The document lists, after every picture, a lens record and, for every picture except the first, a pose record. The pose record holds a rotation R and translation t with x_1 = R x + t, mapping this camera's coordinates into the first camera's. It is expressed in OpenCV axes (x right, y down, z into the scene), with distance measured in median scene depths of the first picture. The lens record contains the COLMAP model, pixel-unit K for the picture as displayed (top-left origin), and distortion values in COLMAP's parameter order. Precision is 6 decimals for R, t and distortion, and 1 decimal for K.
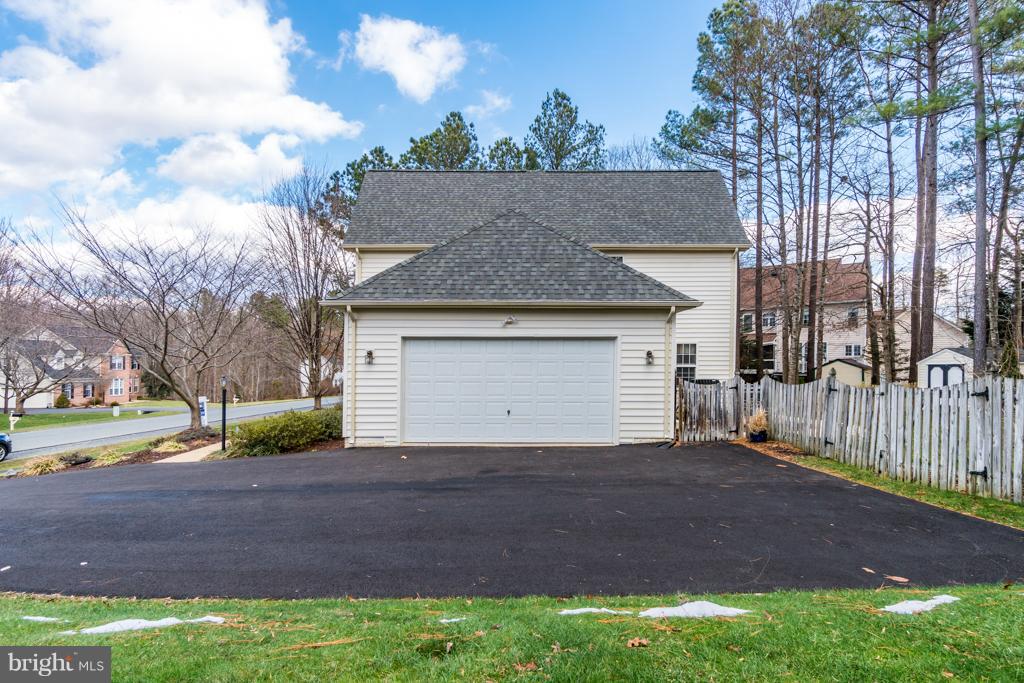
lens RADIAL K [[482.4, 0, 513.5], [0, 482.4, 361.0], [0, 0, 1]] dist [-0.035349, 0.025518]
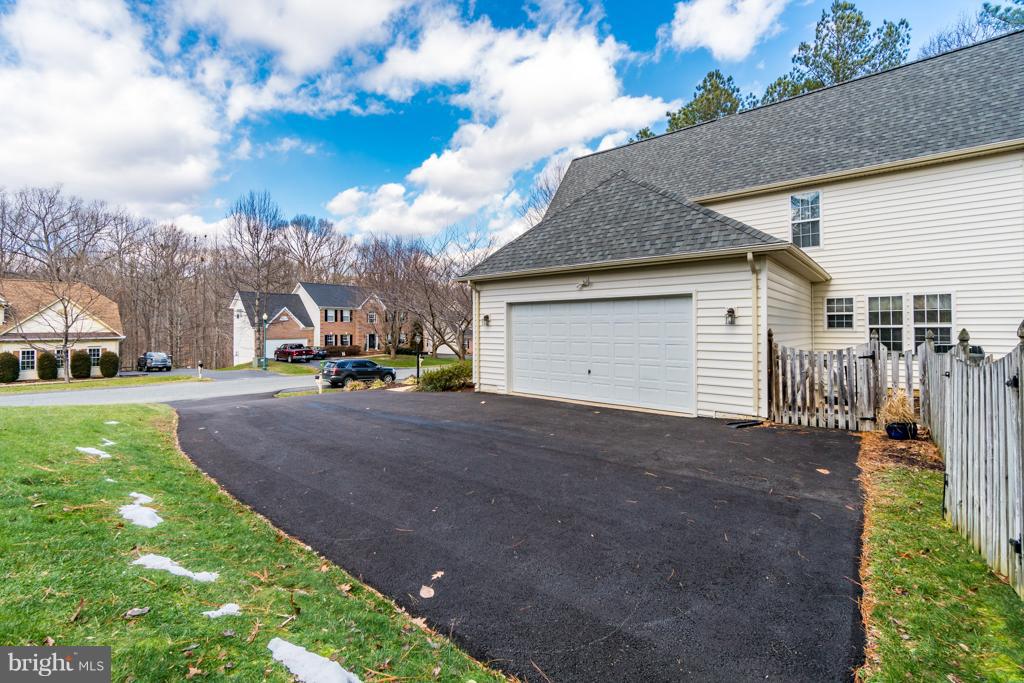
lens RADIAL K [[434.1, 0, 512.8], [0, 434.1, 321.2], [0, 0, 1]] dist [-0.000069, -0.000491]
pose [[0.771563, -0.011725, -0.636045, 0.464871], [0.009640, 0.999931, -0.006739, 0.002342], [0.636080, -0.000932, 0.771623, 0.176904]]
